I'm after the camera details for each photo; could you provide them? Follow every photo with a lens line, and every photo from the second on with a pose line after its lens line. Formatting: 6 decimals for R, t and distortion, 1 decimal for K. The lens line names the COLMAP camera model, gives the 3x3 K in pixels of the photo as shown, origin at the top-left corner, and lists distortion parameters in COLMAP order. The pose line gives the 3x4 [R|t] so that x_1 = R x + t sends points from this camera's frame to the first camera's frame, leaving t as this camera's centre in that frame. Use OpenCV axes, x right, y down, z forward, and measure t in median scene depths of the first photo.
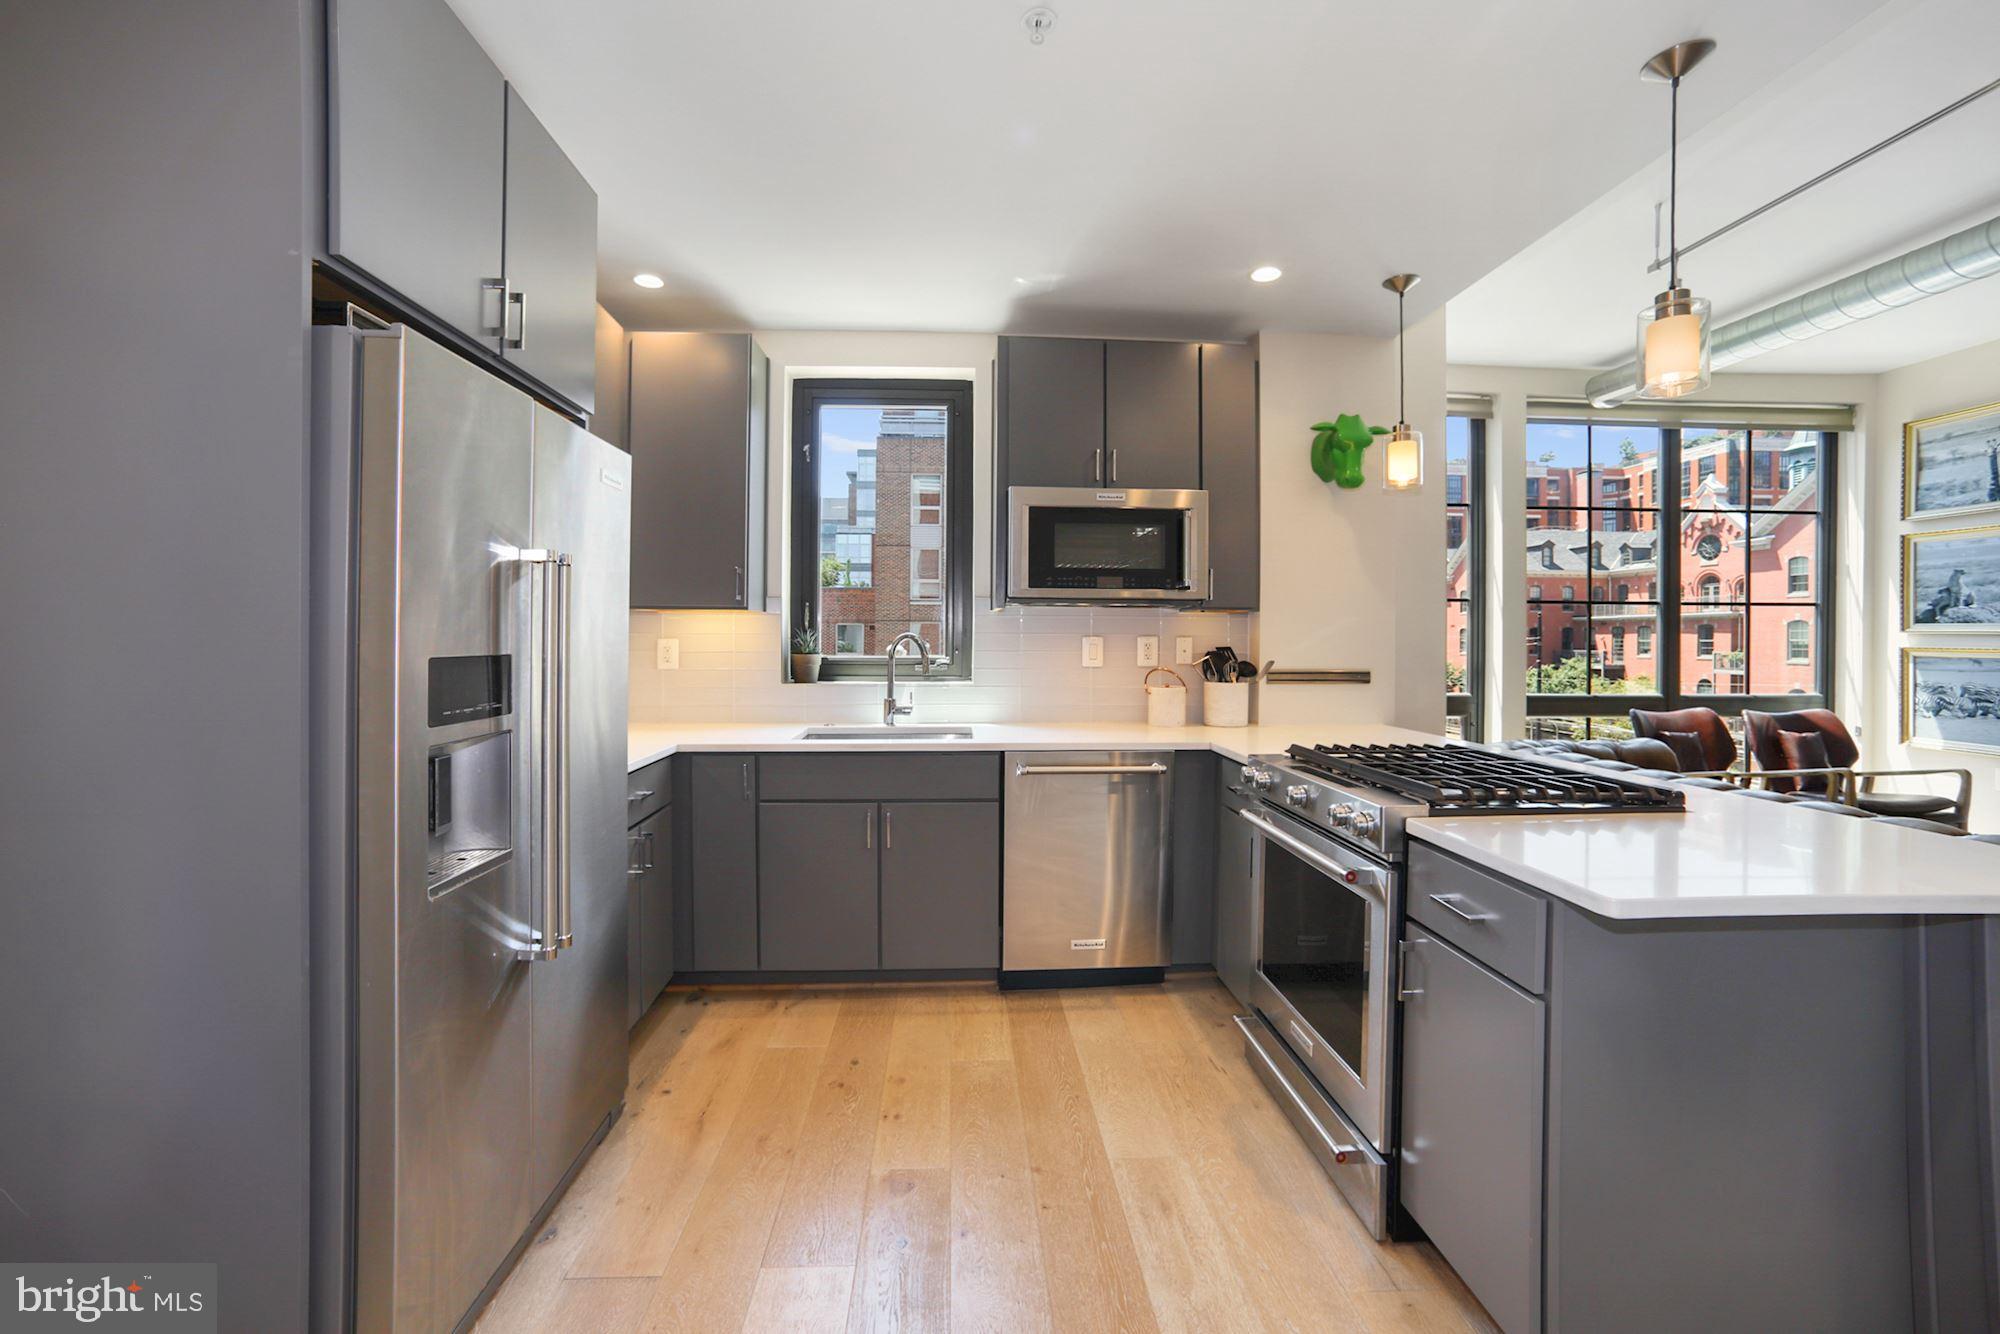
lens RADIAL K [[812.0, 0, 997.8], [0, 812.0, 646.3], [0, 0, 1]] dist [-0.068633, 0.032435]
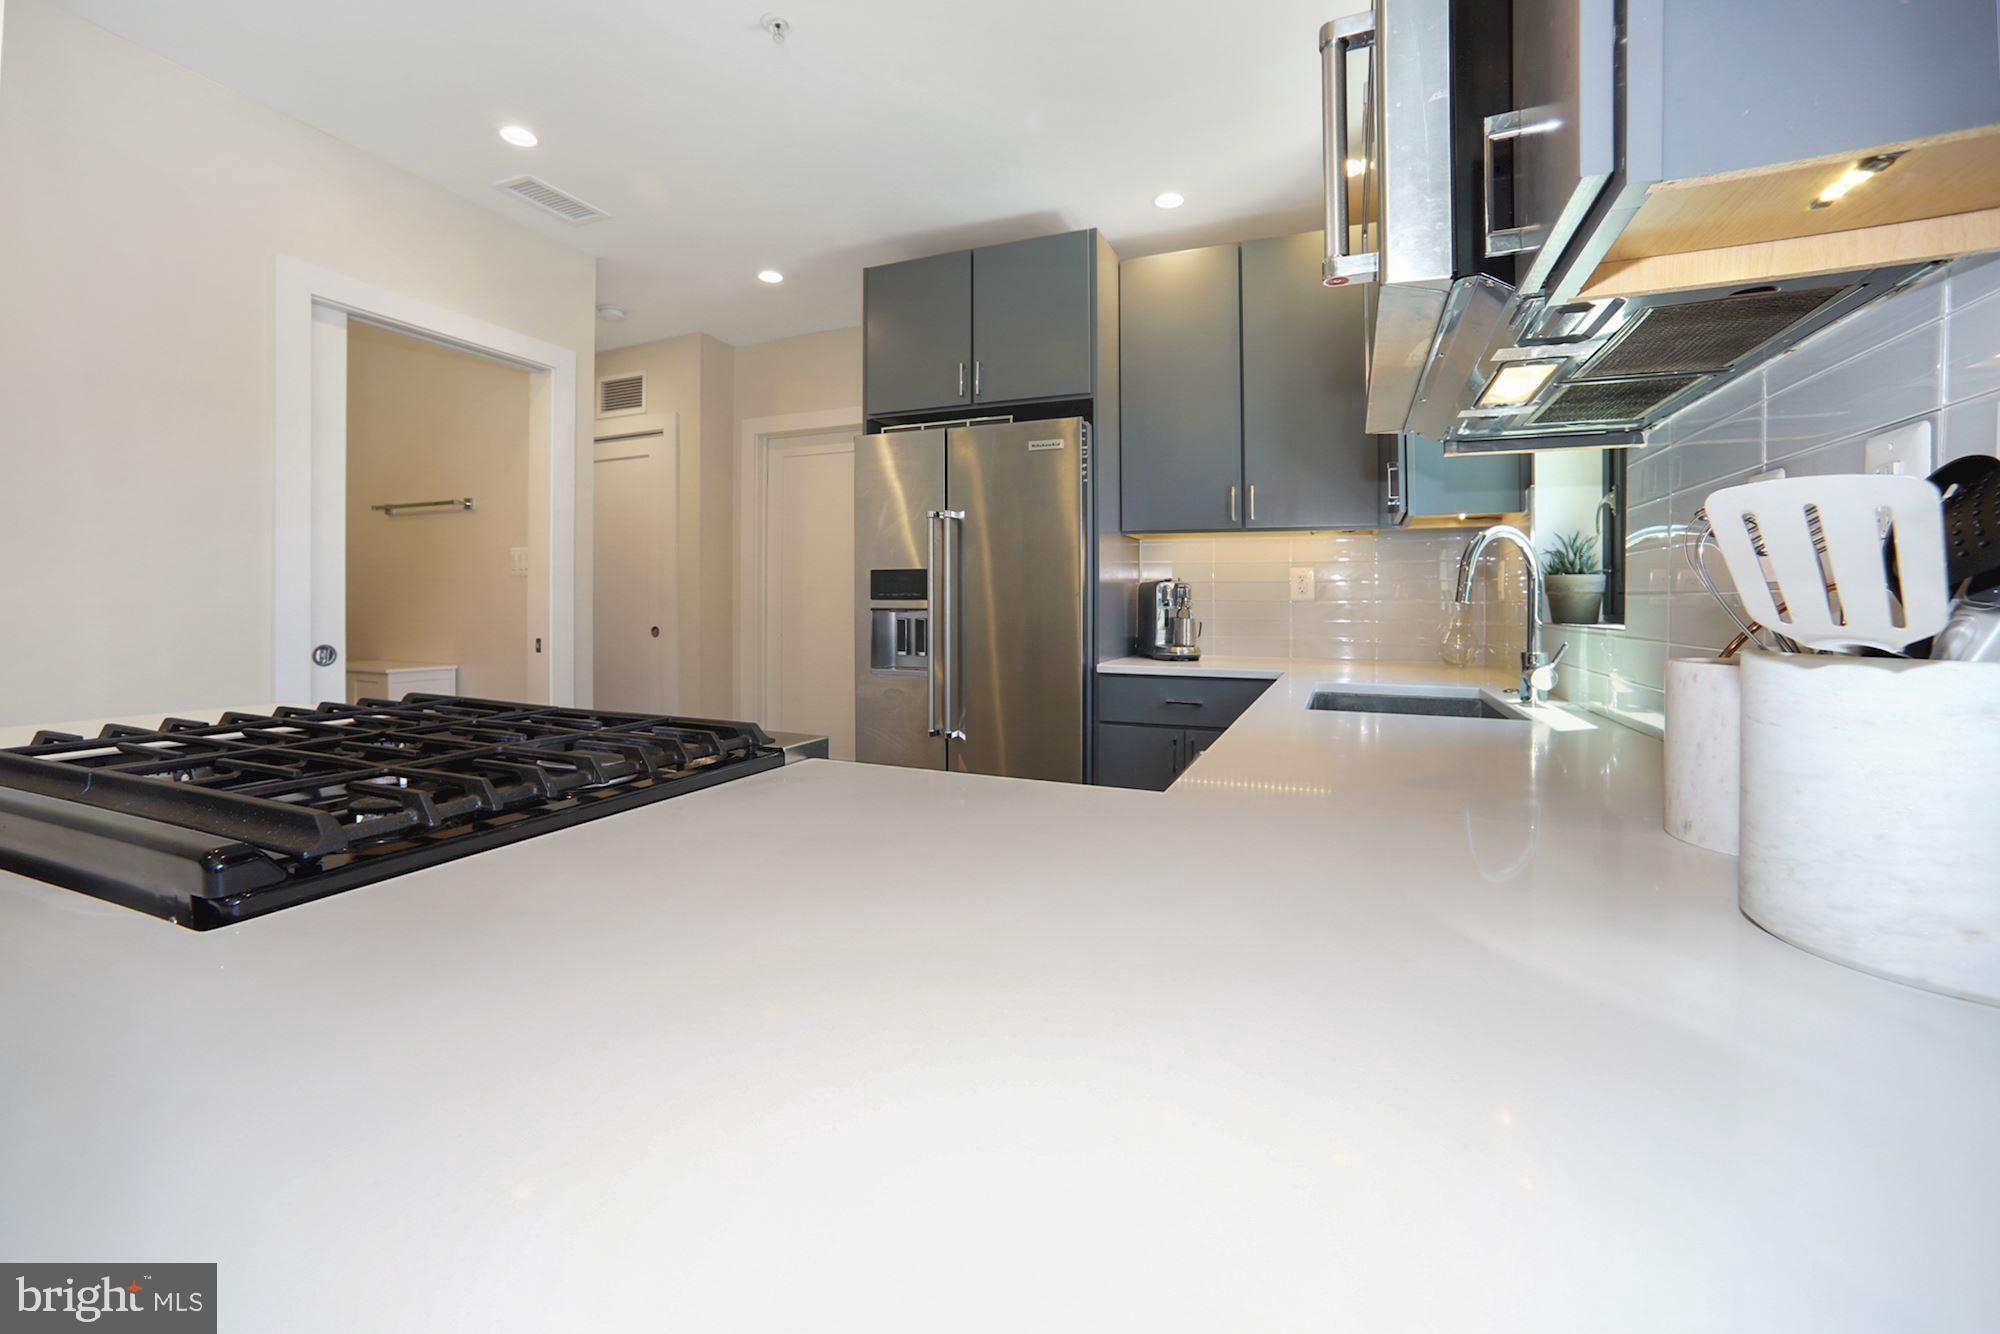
lens RADIAL K [[815.1, 0, 1011.0], [0, 815.1, 595.8], [0, 0, 1]] dist [-0.053580, 0.032900]
pose [[-0.435576, -0.011038, -0.900084, 0.464670], [-0.015123, 0.999873, -0.004943, 0.034145], [0.900025, 0.011459, -0.435688, 0.886138]]
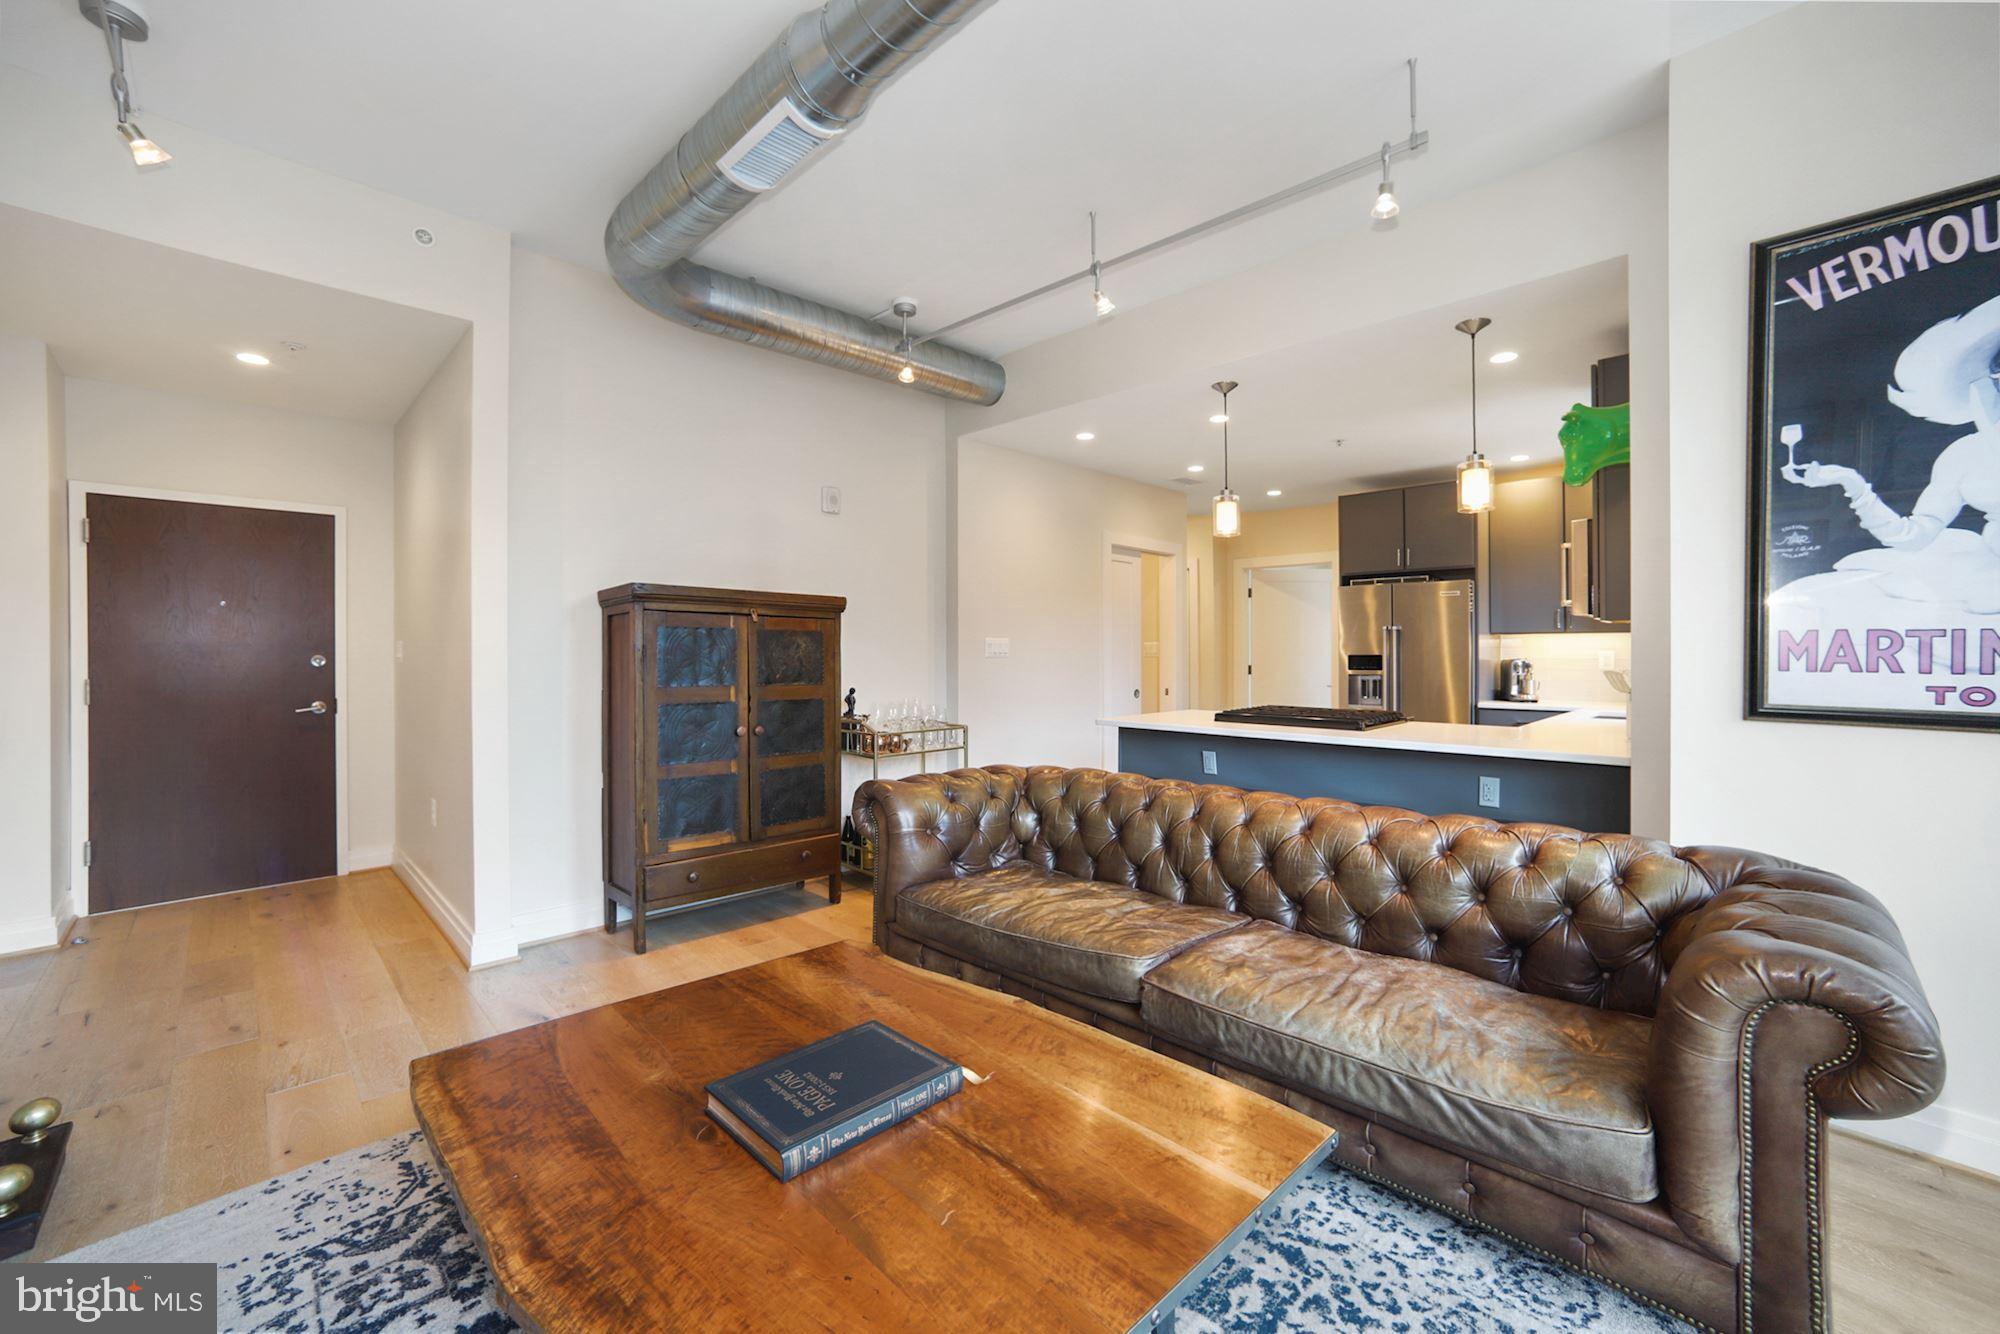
lens RADIAL K [[806.0, 0, 997.6], [0, 806.0, 659.1], [0, 0, 1]] dist [-0.057392, 0.024593]
pose [[-0.748373, 0.002791, -0.663273, 1.442157], [-0.007954, 0.999881, 0.013182, -0.003218], [0.663231, 0.015141, -0.748262, 1.149447]]
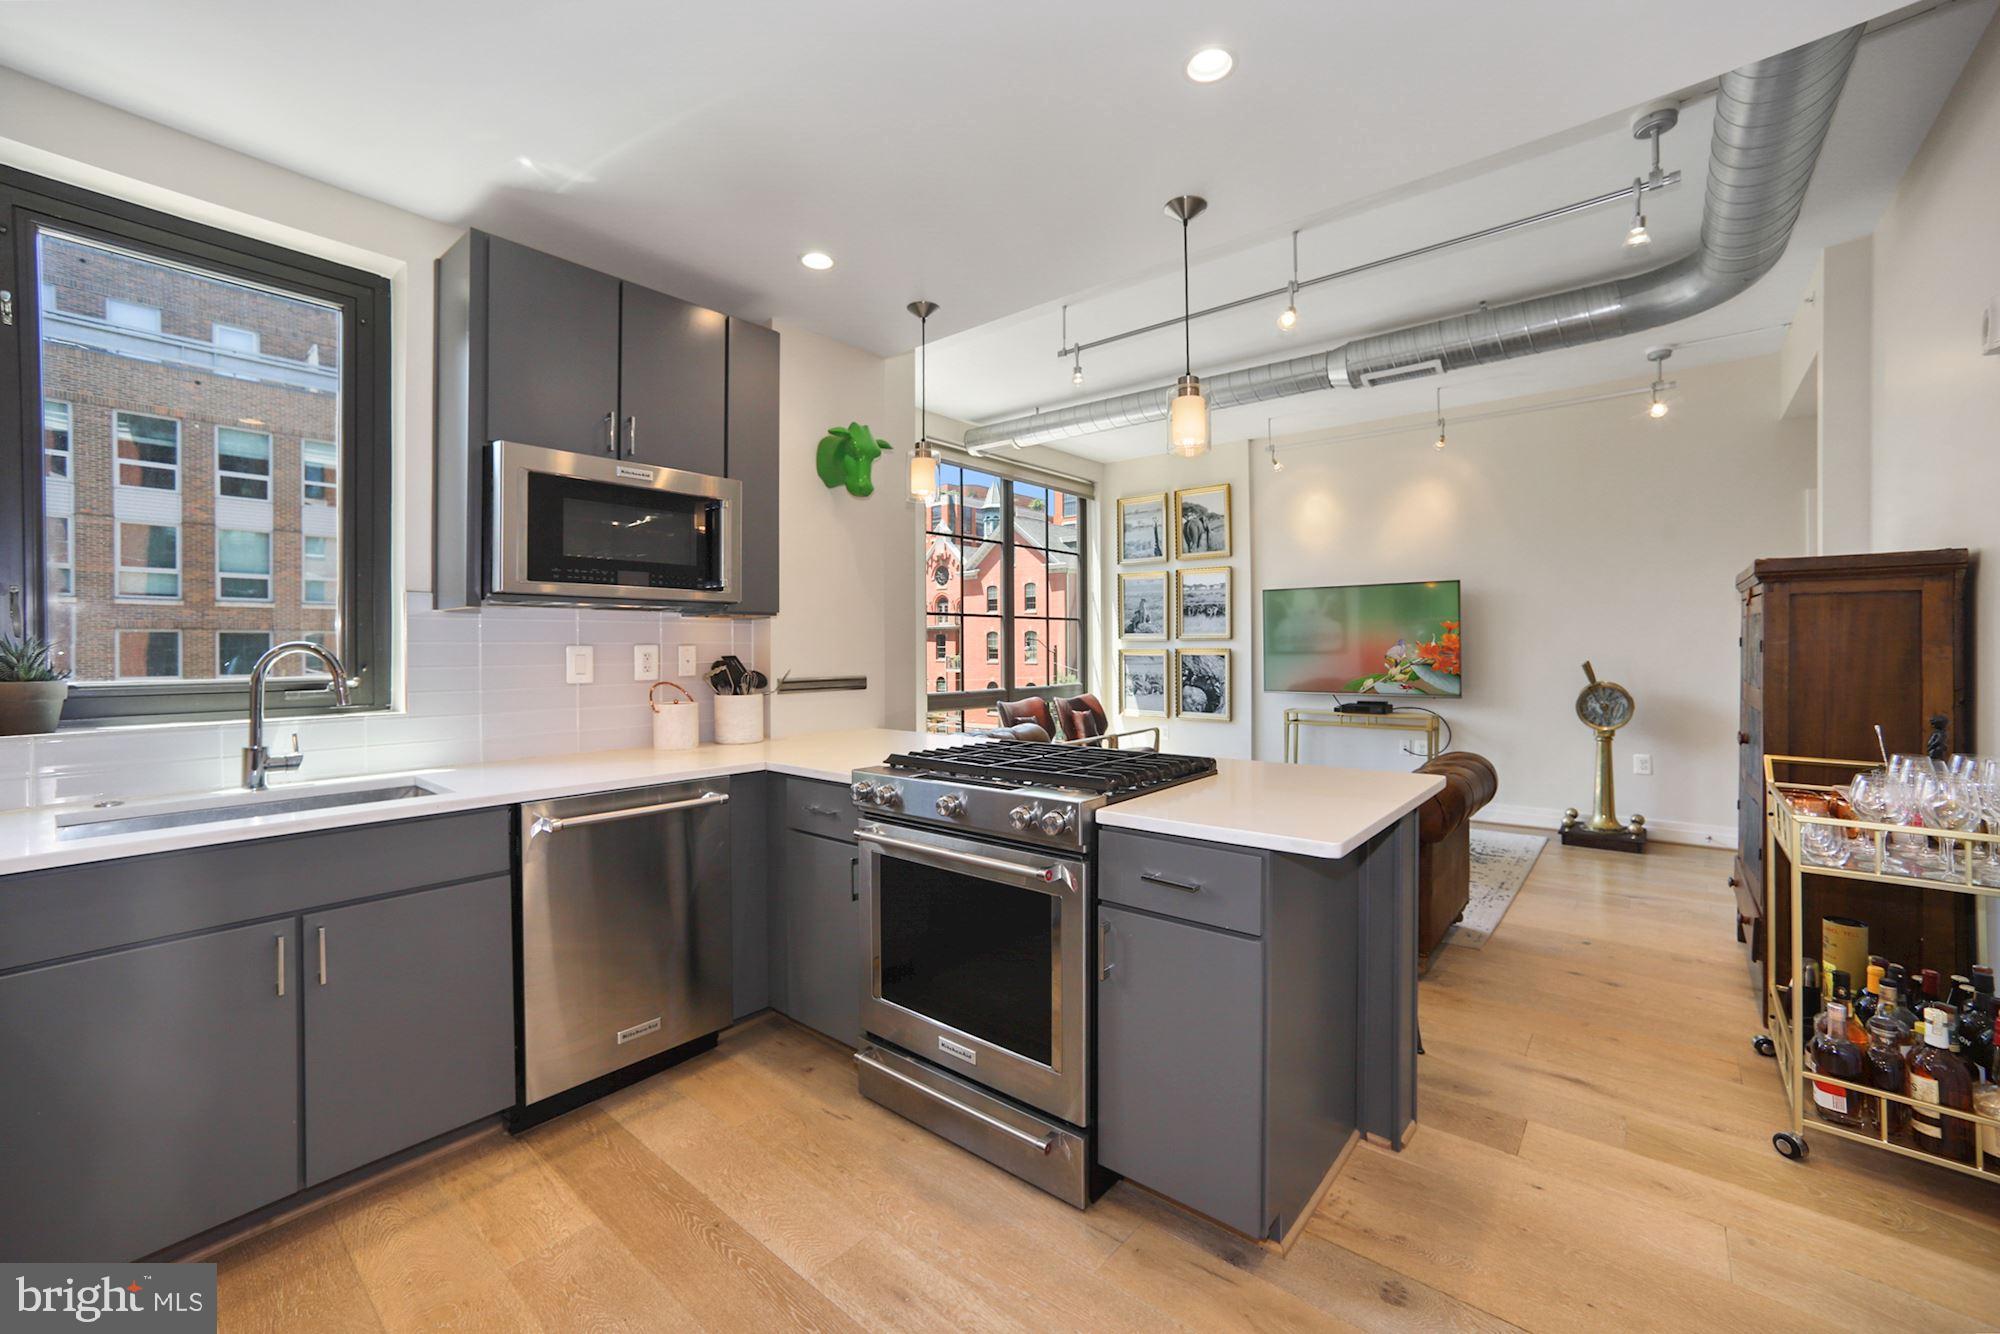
lens RADIAL K [[812.0, 0, 997.8], [0, 812.0, 646.3], [0, 0, 1]] dist [-0.068633, 0.032435]
pose [[0.685930, -0.006761, 0.727636, -0.173189], [0.015401, 0.999868, -0.005228, -0.000168], [-0.727504, 0.014792, 0.685944, 0.160745]]
